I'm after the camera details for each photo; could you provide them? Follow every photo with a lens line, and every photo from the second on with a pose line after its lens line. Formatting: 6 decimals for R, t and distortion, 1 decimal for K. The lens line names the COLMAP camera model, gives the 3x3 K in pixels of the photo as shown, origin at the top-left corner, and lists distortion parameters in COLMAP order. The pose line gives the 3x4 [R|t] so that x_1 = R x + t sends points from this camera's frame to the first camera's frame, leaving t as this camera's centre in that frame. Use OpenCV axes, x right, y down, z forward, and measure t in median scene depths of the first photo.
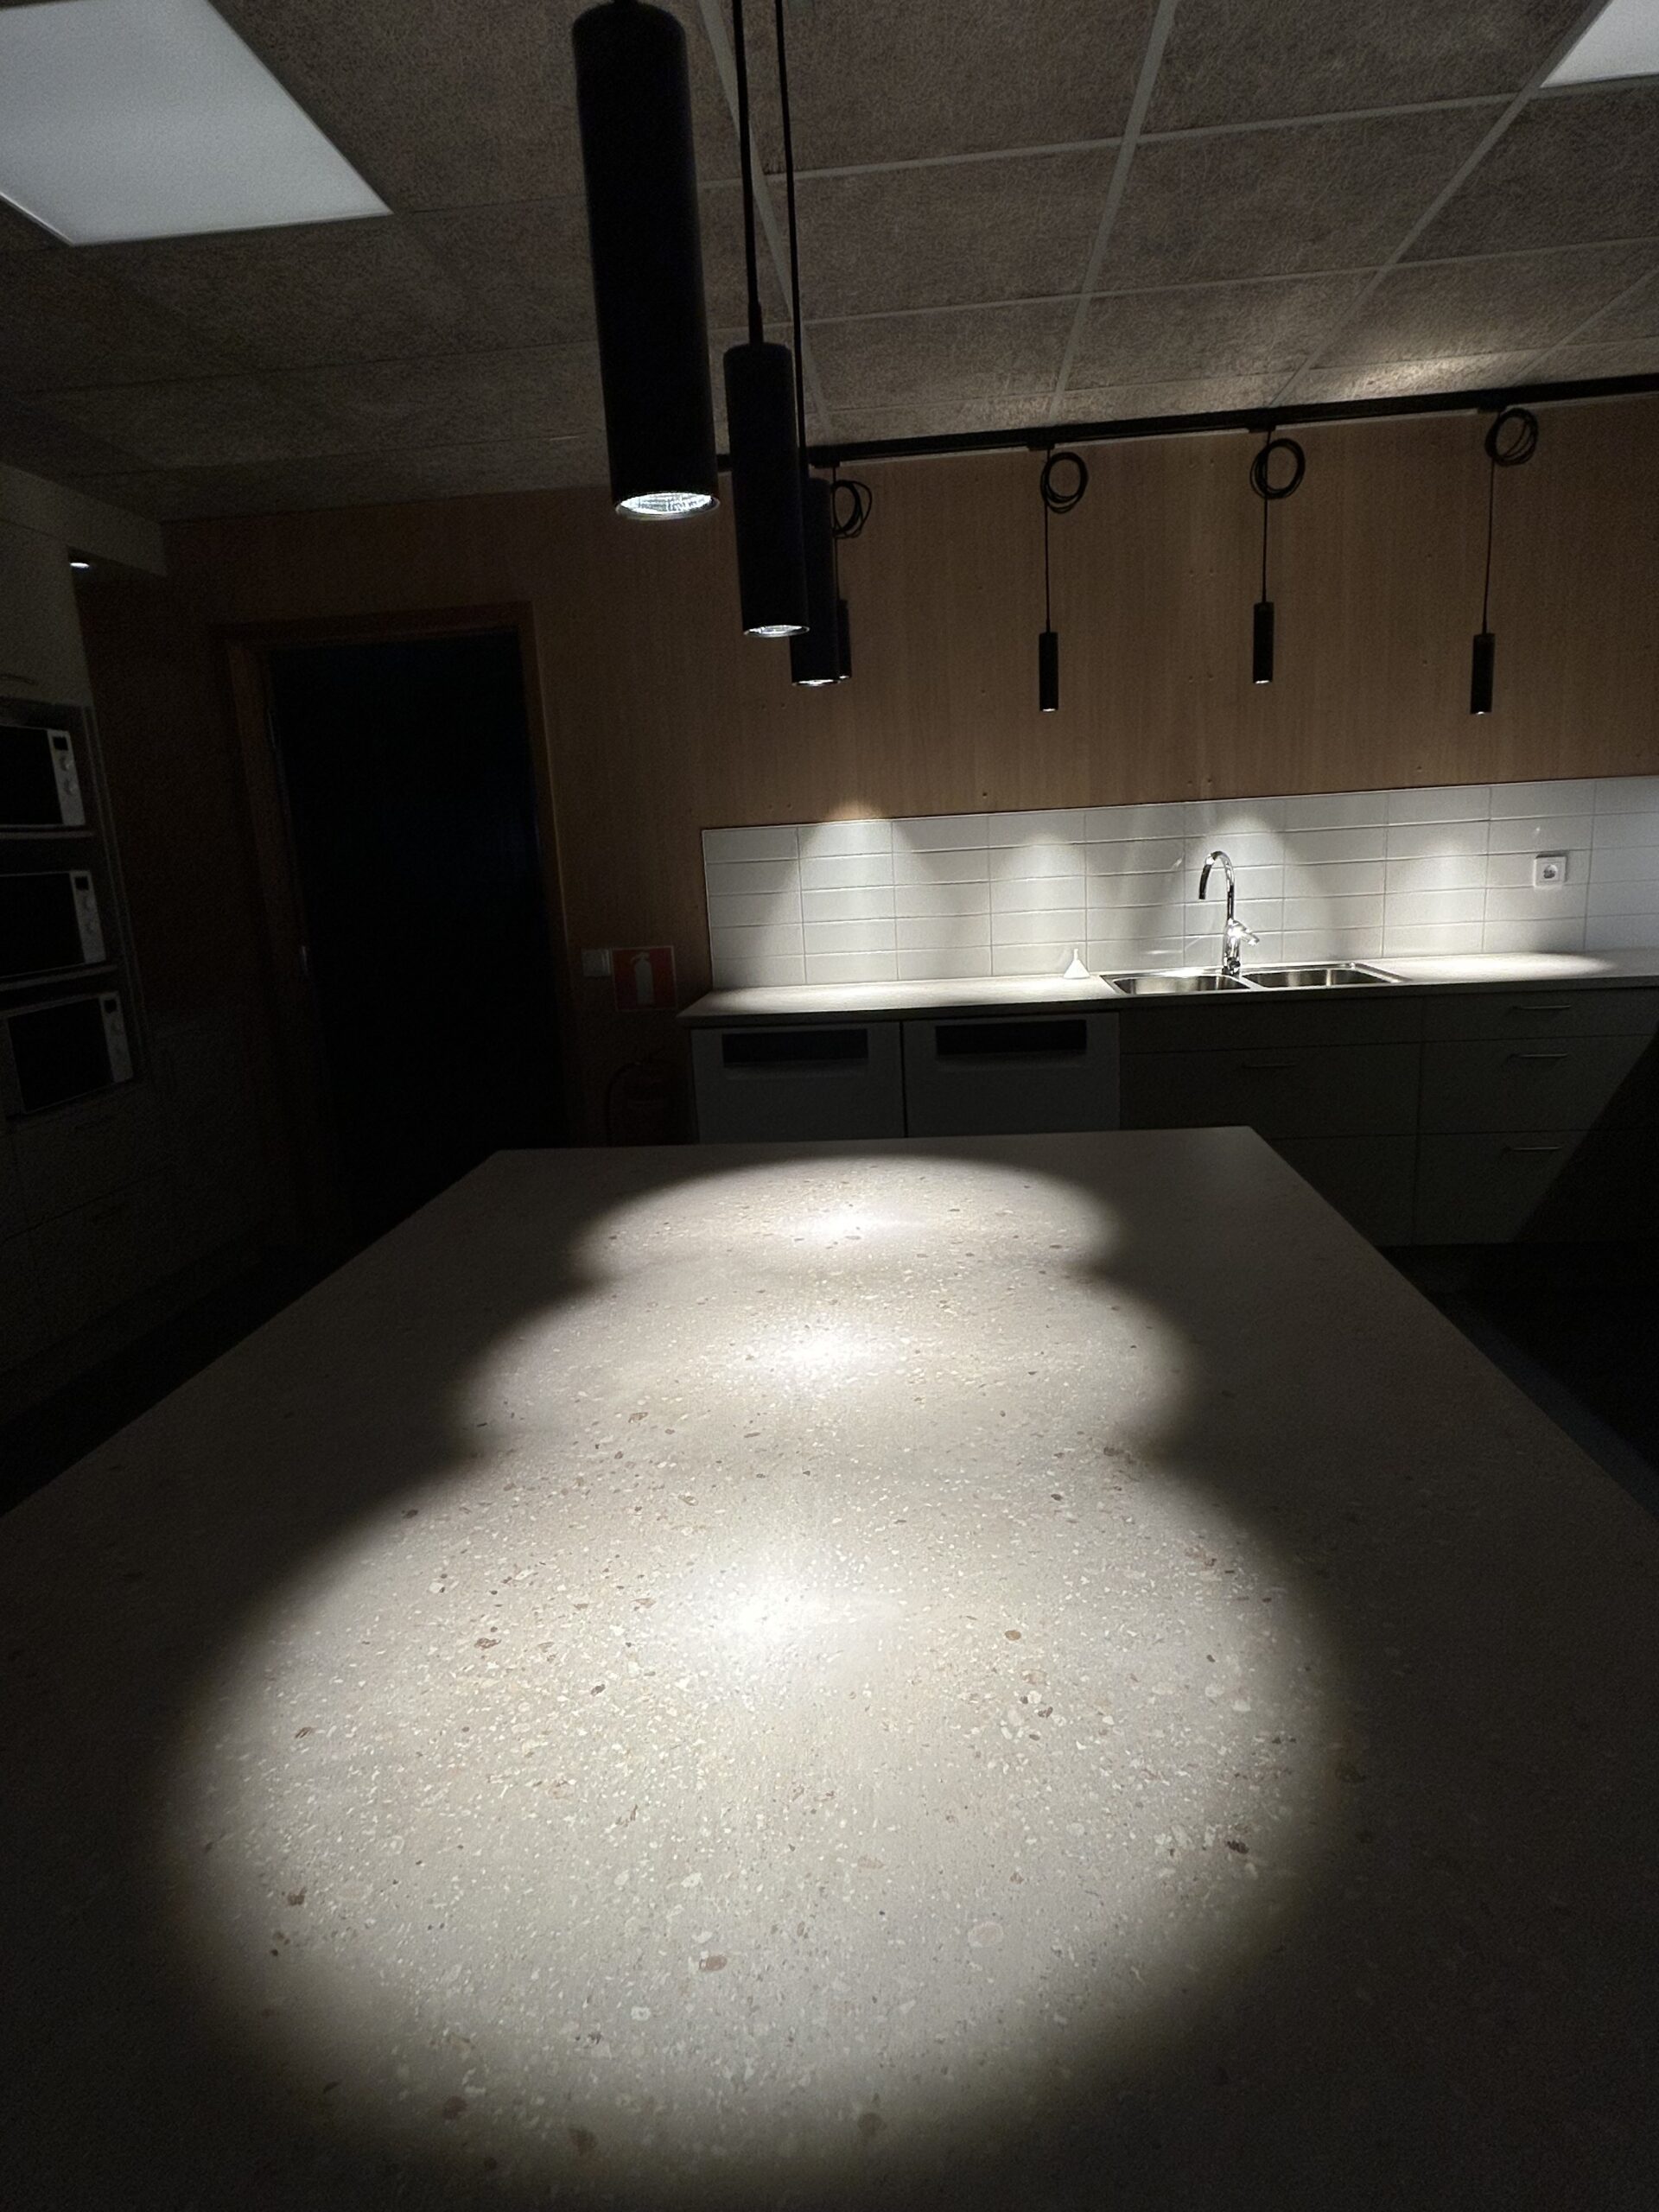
lens RADIAL K [[1239.7, 0, 829.5], [0, 1239.7, 1106.0], [0, 0, 1]] dist [0.000092, 0.001636]
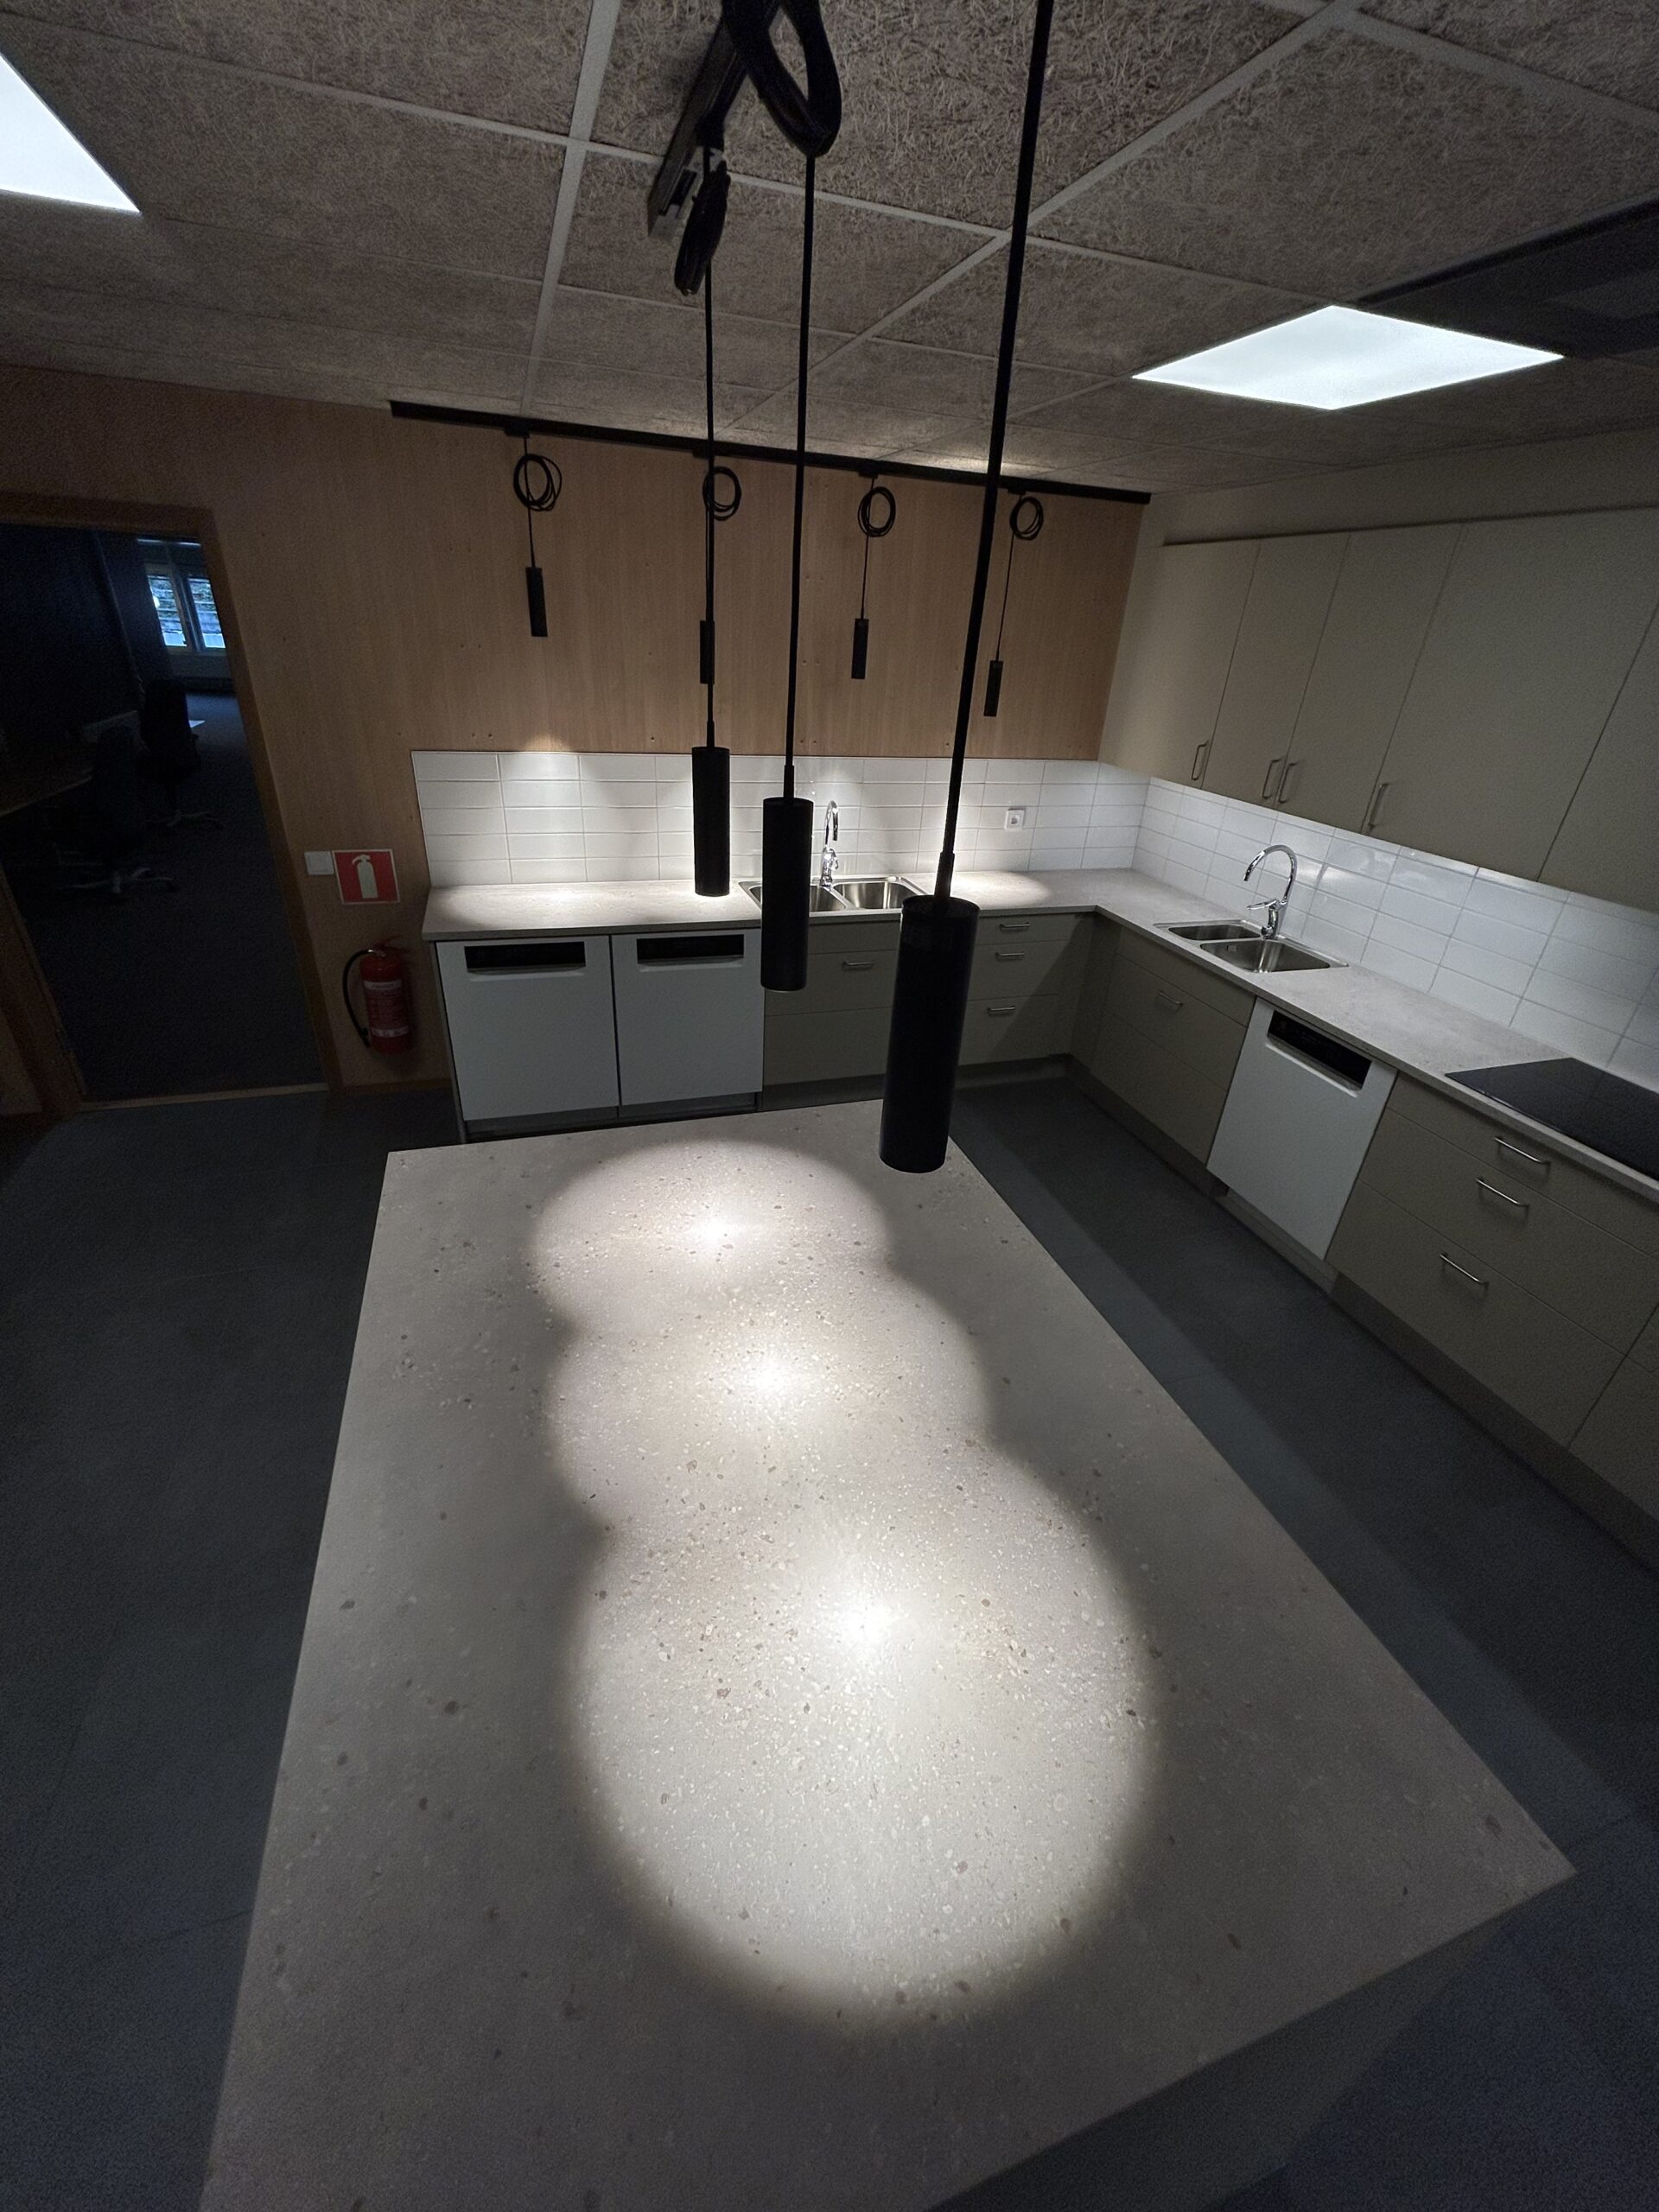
lens RADIAL K [[900.8, 0, 829.5], [0, 900.8, 1106.0], [0, 0, 1]] dist [-0.010301, 0.013573]
pose [[0.911794, -0.096778, 0.399082, -0.131318], [-0.019761, 0.960366, 0.278040, -0.166837], [-0.410173, -0.261402, 0.873743, 0.010405]]
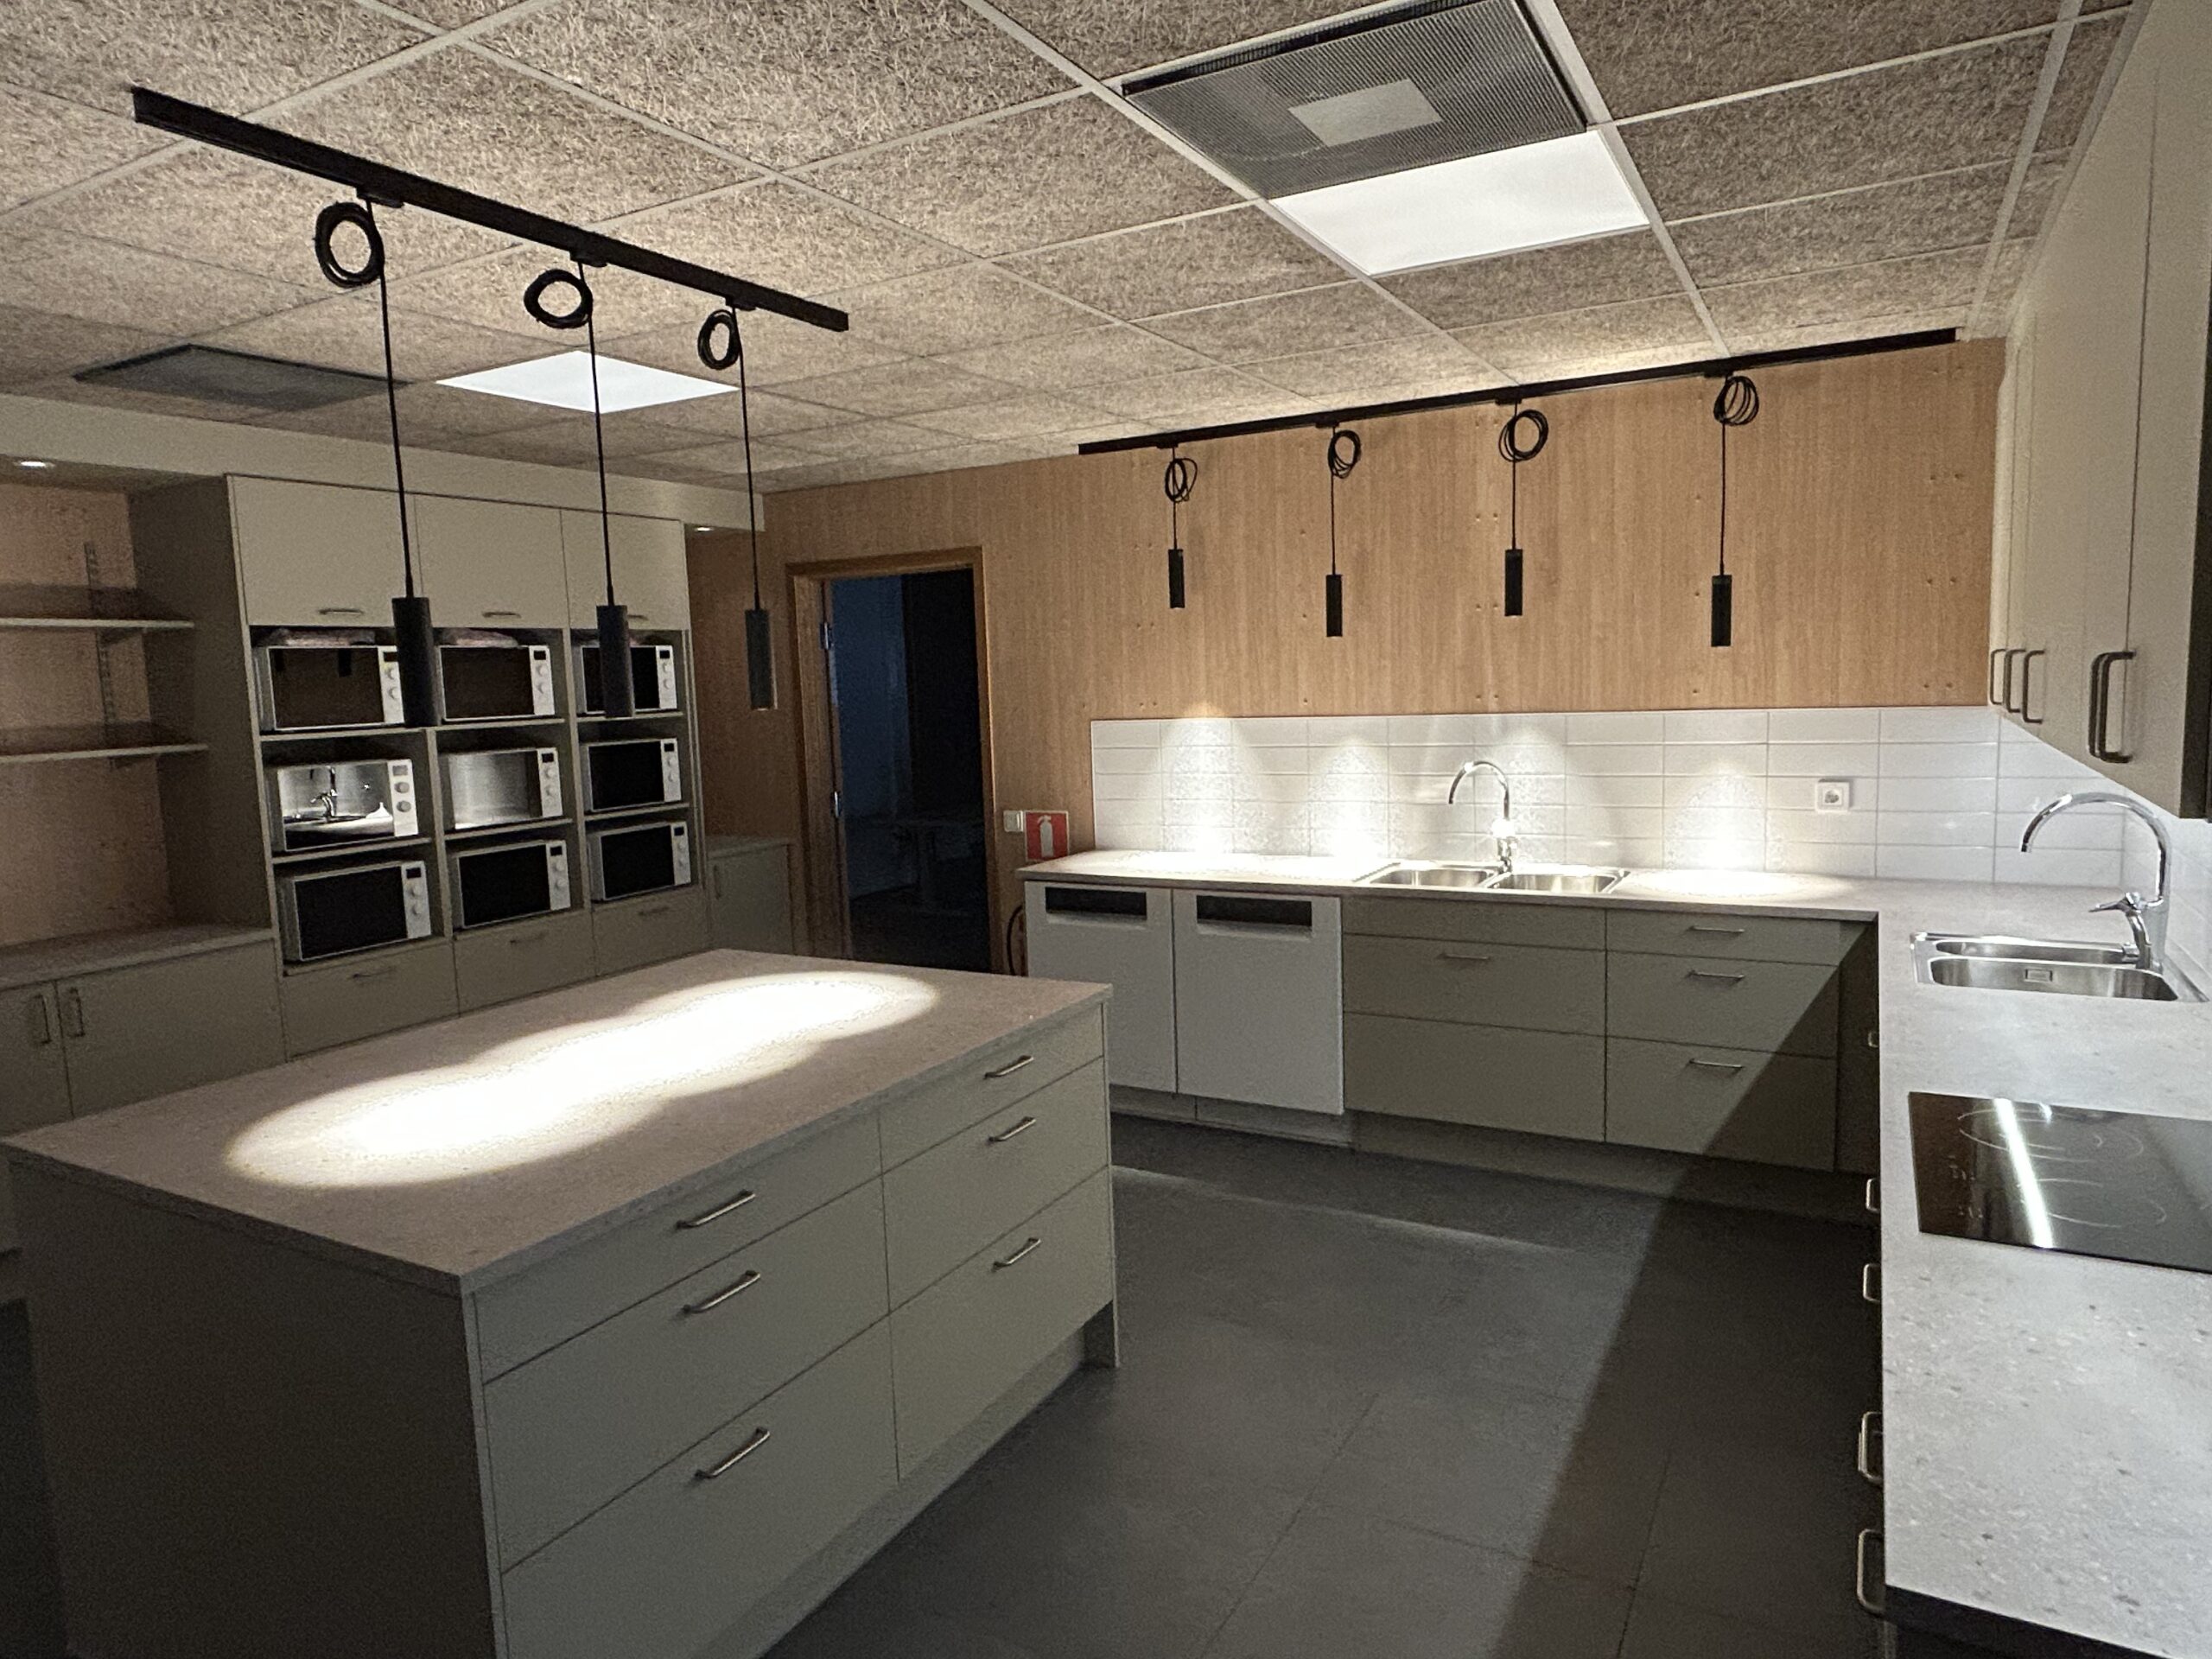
lens RADIAL K [[1396.1, 0, 1106.0], [0, 1396.1, 829.5], [0, 0, 1]] dist [0.007490, 0.000973]
pose [[0.908513, 0.067939, -0.412297, 0.562628], [-0.103572, 0.992517, -0.064676, -0.031094], [0.404817, 0.101461, 0.908751, -0.283979]]
